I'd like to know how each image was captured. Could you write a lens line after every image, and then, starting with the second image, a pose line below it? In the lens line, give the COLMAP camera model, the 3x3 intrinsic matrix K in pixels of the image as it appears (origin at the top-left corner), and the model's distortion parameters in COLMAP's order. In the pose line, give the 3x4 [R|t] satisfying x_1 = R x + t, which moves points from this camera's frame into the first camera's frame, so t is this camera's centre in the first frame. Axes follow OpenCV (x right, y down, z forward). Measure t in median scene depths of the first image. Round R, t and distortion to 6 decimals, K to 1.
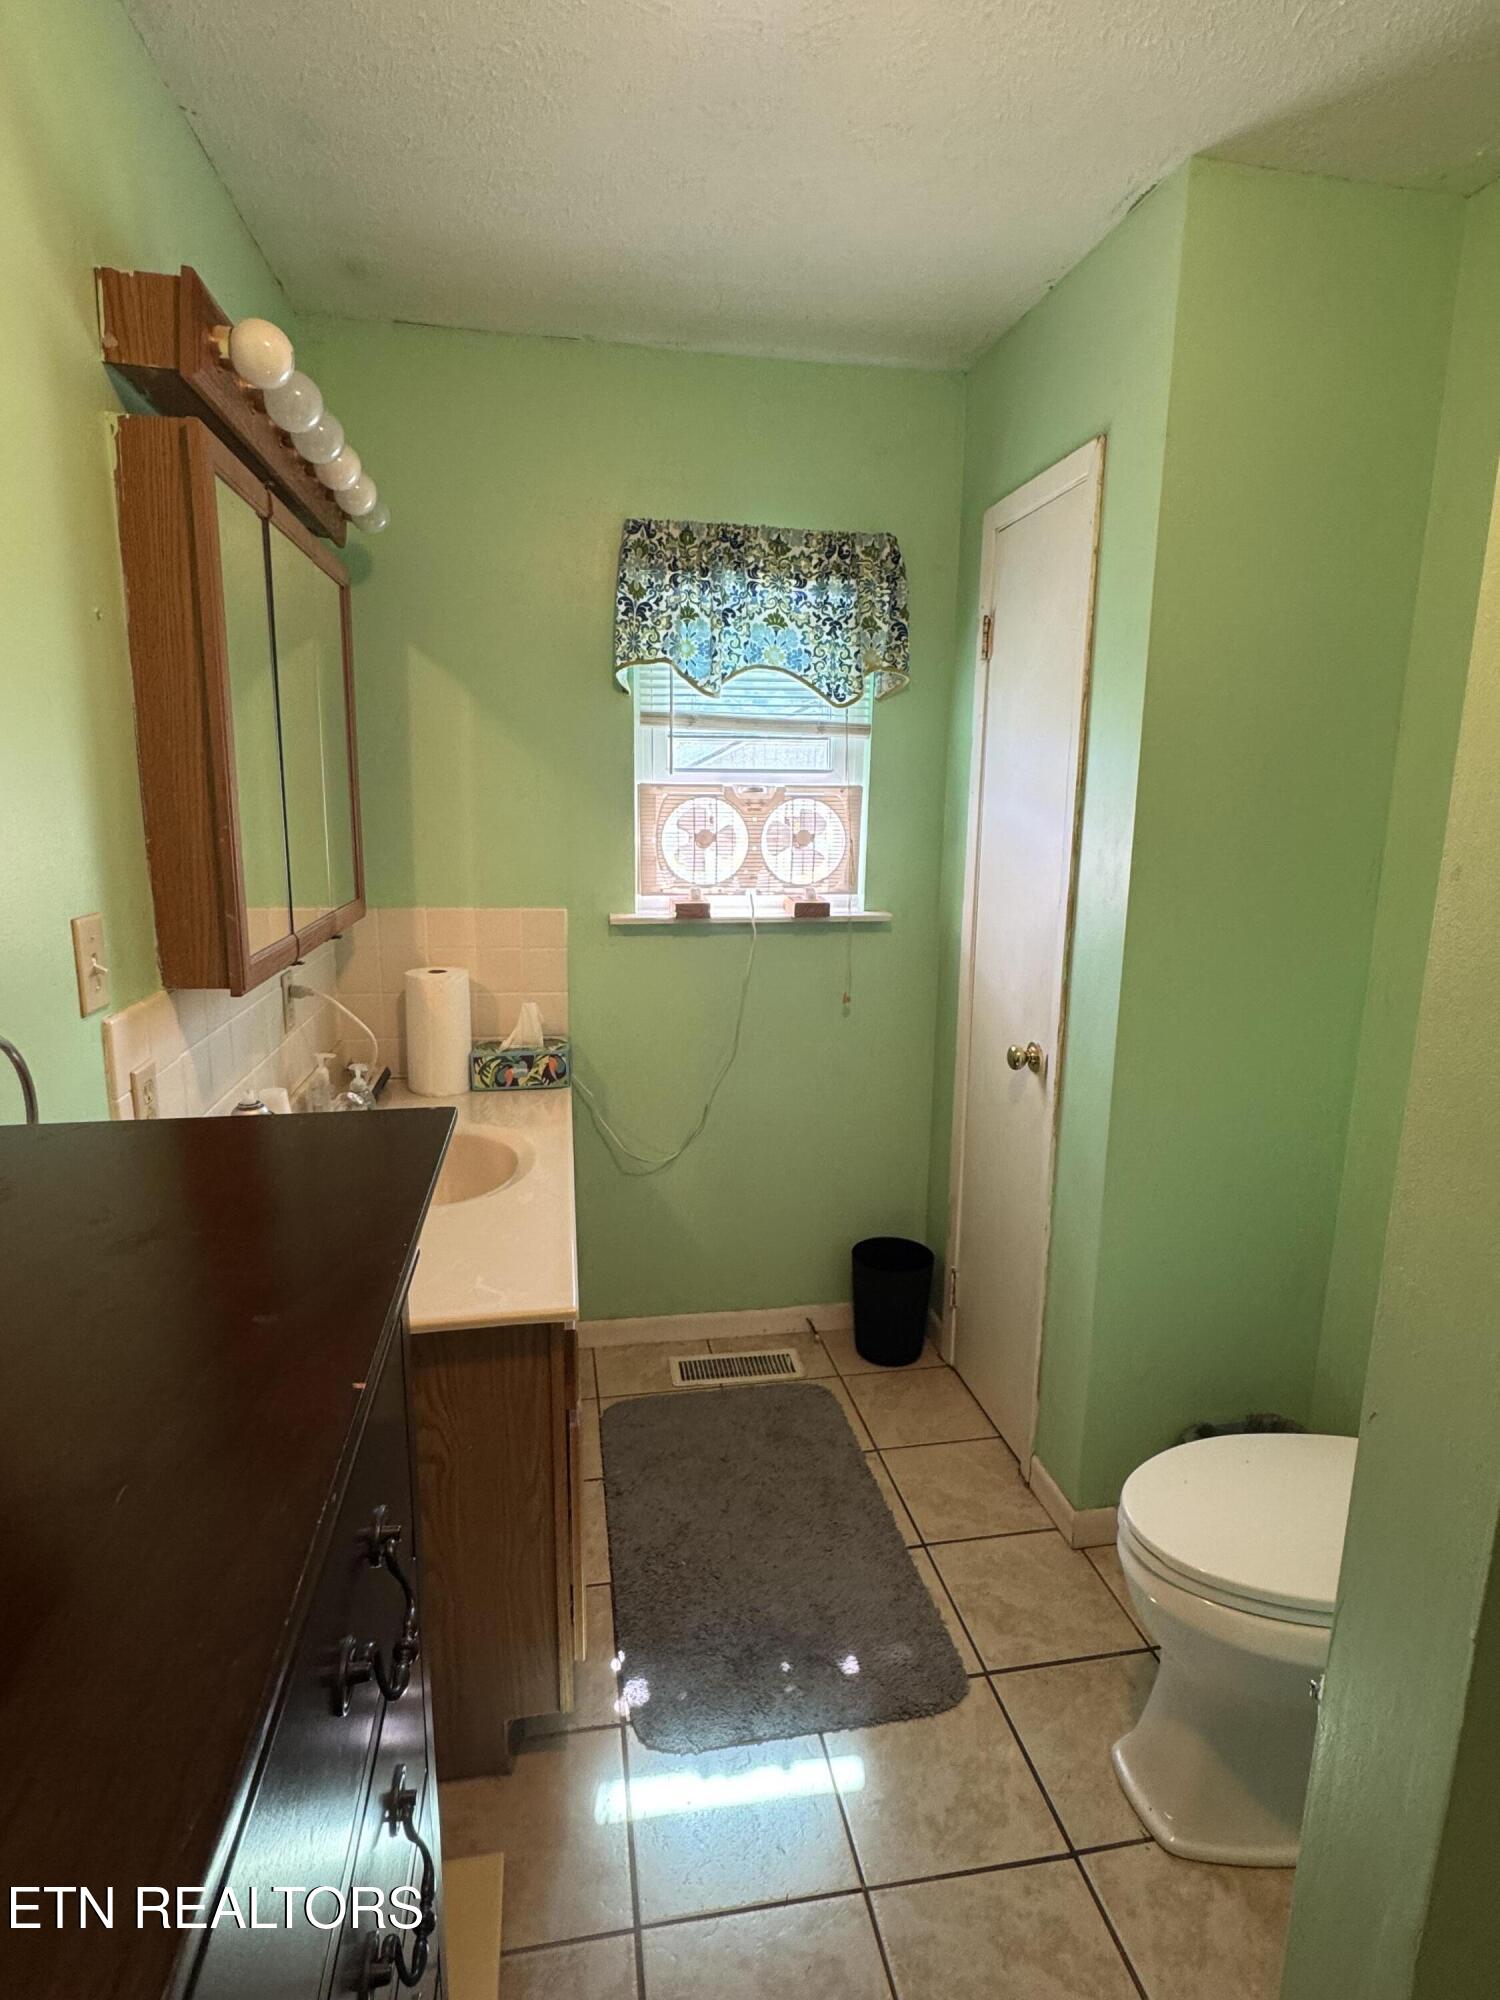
lens RADIAL K [[1047.1, 0, 748.2], [0, 1047.1, 997.2], [0, 0, 1]] dist [-0.002145, -0.000470]
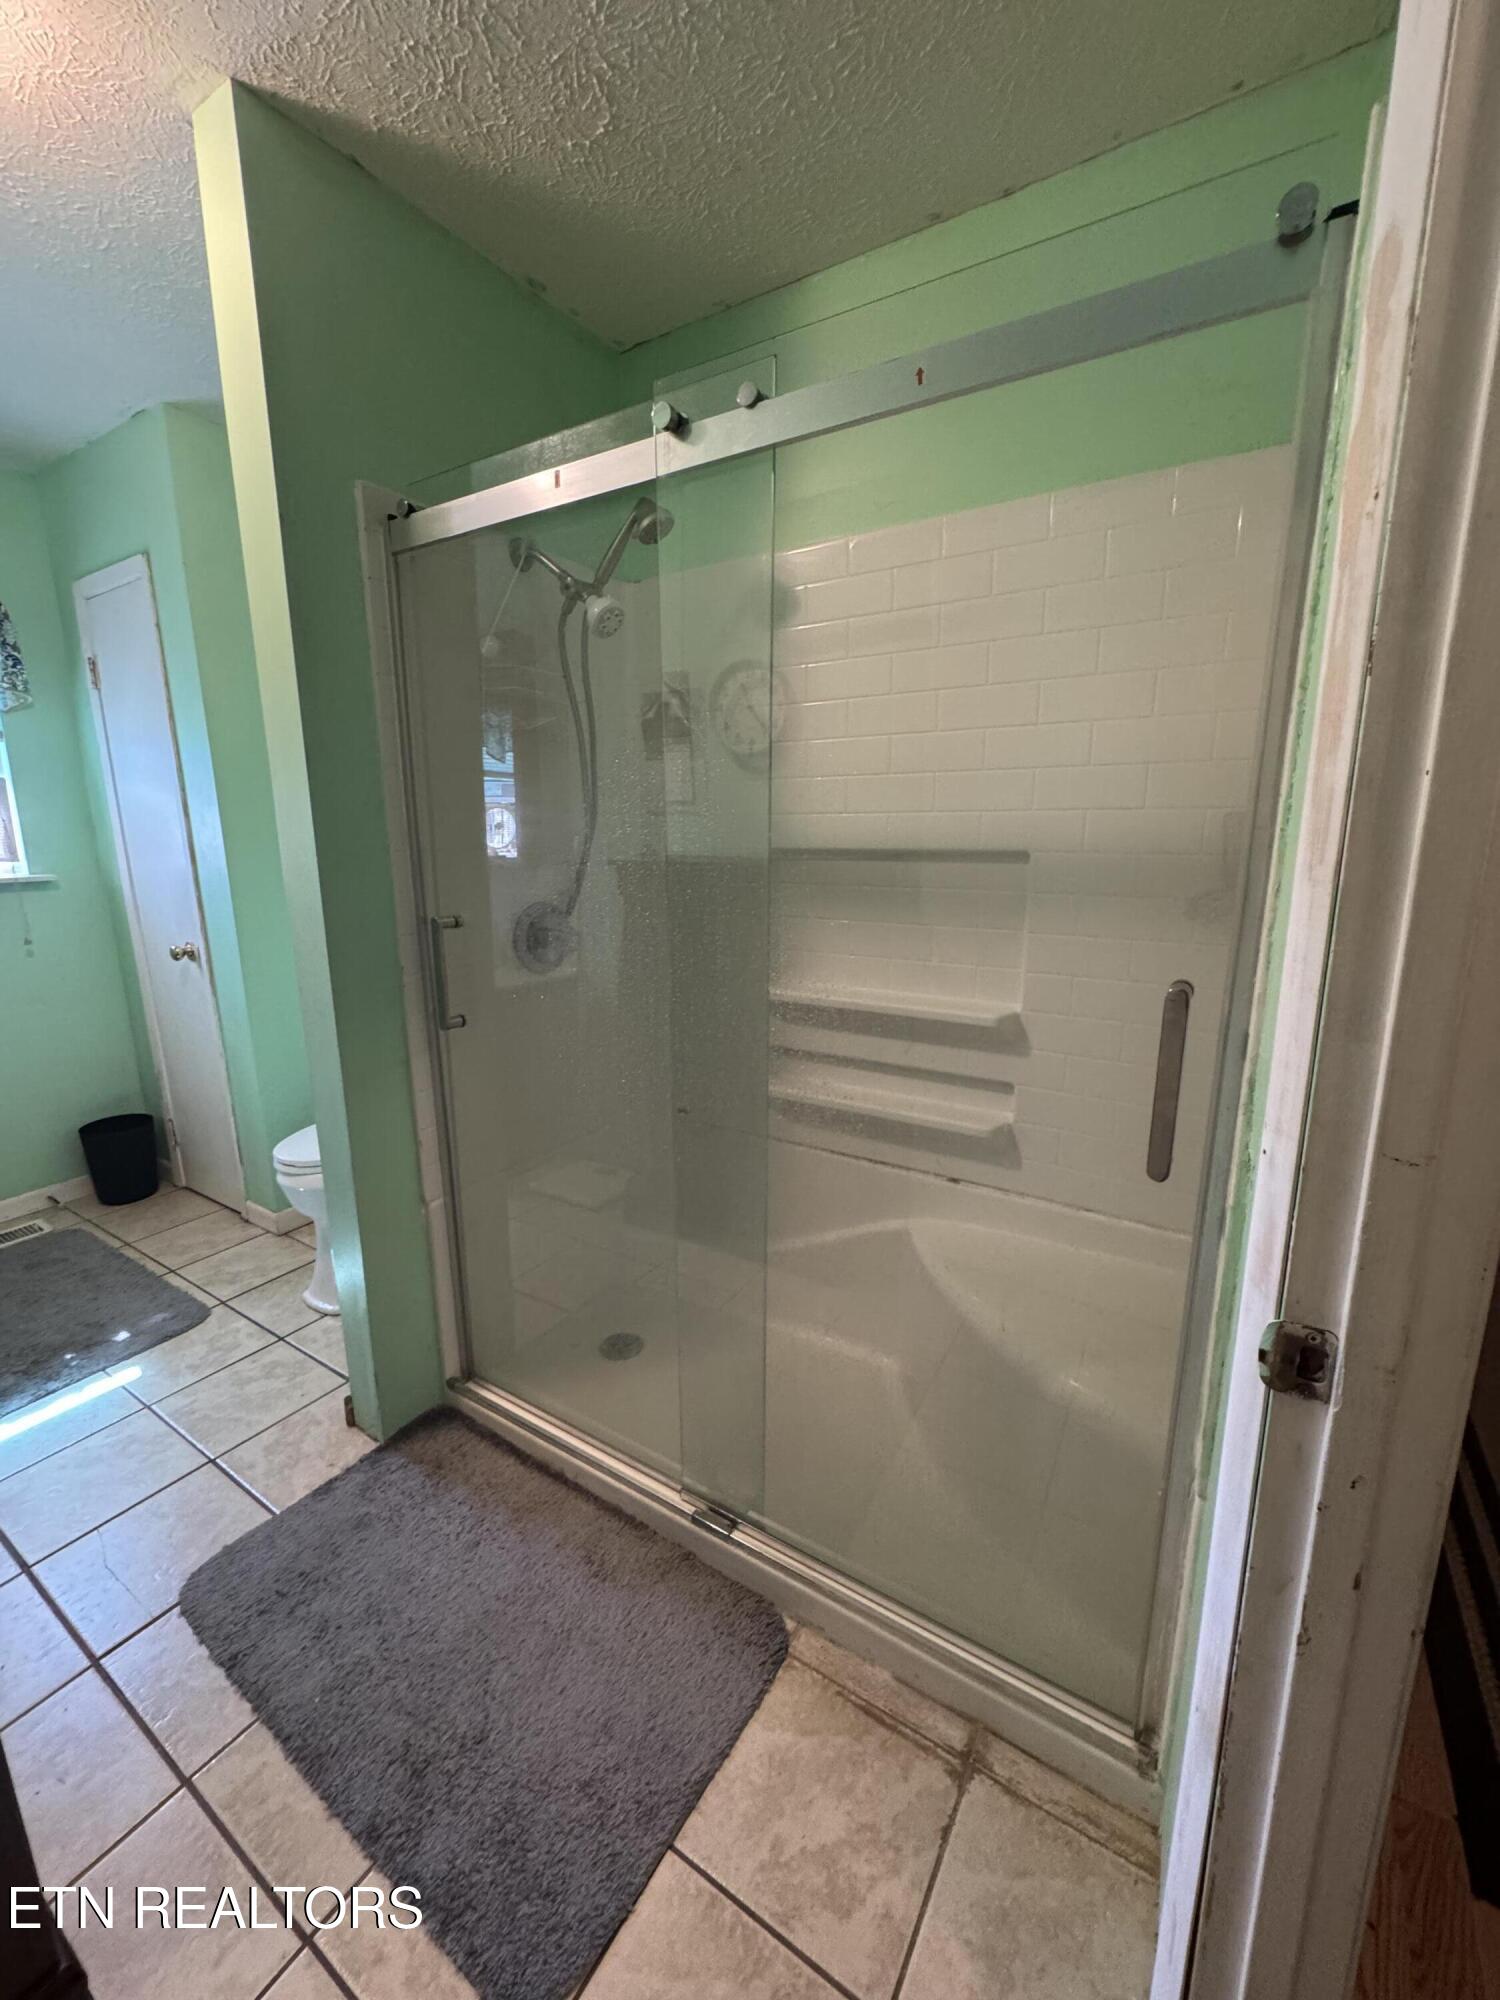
lens RADIAL K [[803.4, 0, 747.6], [0, 803.4, 999.4], [0, 0, 1]] dist [-0.000149, -0.000250]
pose [[0.679794, -0.172648, 0.712792, -0.027002], [0.155129, 0.983756, 0.090332, 0.144944], [-0.716809, 0.049168, 0.695534, -0.412411]]
